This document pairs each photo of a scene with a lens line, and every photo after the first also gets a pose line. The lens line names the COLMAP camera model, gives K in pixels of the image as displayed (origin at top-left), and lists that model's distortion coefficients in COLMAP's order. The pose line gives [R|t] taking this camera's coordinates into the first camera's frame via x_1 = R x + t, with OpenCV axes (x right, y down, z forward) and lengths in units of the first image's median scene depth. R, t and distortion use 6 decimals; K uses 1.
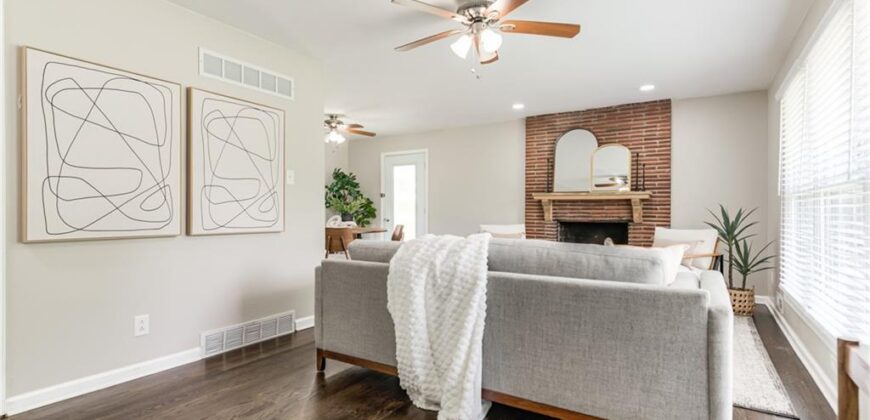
lens RADIAL K [[433.0, 0, 440.0], [0, 433.0, 212.1], [0, 0, 1]] dist [0.003061, 0.000355]
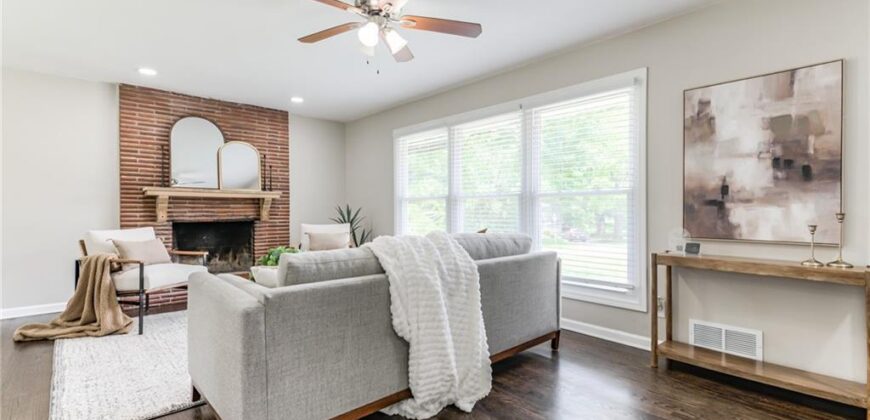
lens RADIAL K [[401.6, 0, 442.5], [0, 401.6, 211.5], [0, 0, 1]] dist [0.001981, 0.000151]
pose [[0.234221, -0.006281, 0.972163, -0.378707], [0.005106, 0.999973, 0.005231, -0.000590], [-0.972170, 0.003738, 0.234246, 0.331931]]
